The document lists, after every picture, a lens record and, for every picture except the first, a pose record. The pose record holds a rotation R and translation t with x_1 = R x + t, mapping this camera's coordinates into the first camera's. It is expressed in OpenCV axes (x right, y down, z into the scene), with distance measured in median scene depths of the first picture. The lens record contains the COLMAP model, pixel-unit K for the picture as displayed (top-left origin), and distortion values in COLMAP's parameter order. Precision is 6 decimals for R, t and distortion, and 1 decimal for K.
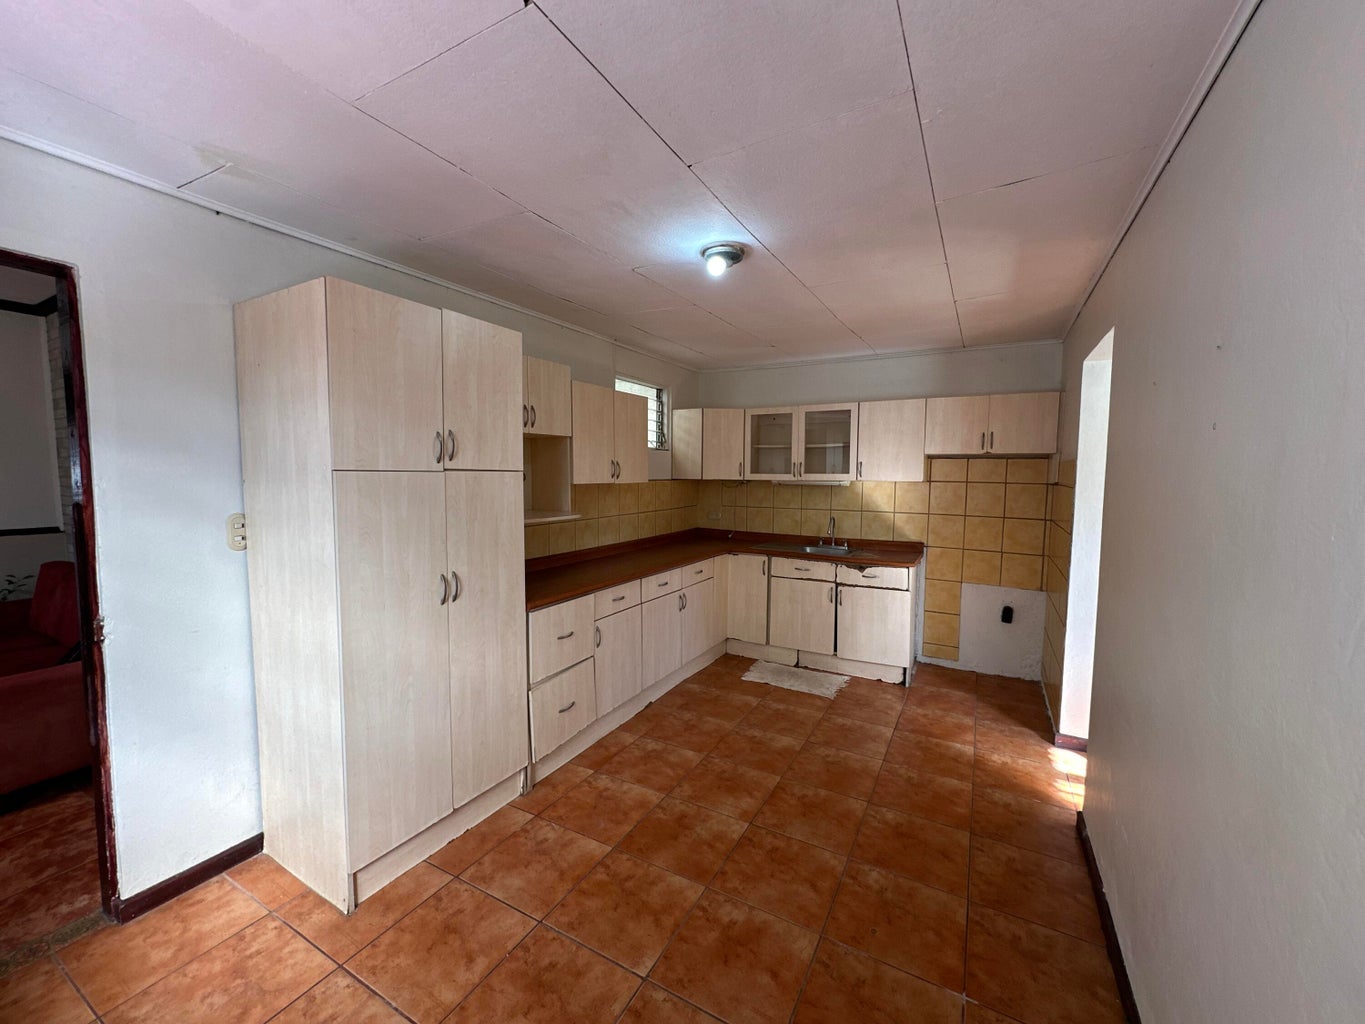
lens RADIAL K [[545.9, 0, 680.7], [0, 545.9, 510.2], [0, 0, 1]] dist [-0.008893, -0.000181]
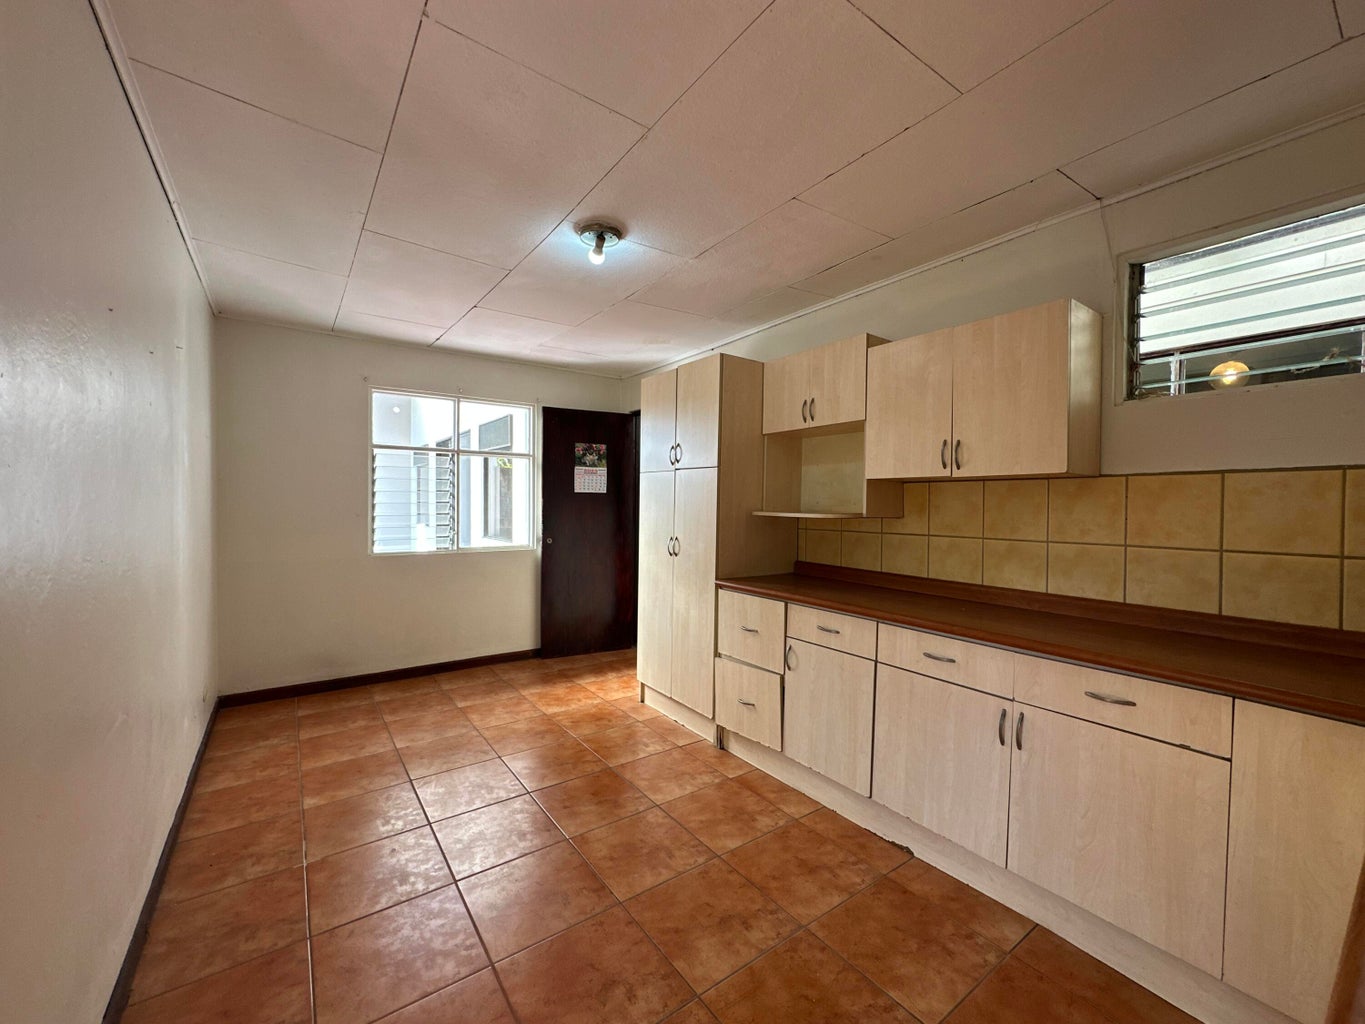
lens RADIAL K [[545.9, 0, 678.7], [0, 545.9, 513.8], [0, 0, 1]] dist [-0.008893, -0.000181]
pose [[-0.426949, 0.003028, -0.904271, 0.693806], [-0.079099, 0.996036, 0.040682, -0.009125], [0.900810, 0.088896, -0.425017, 1.208002]]
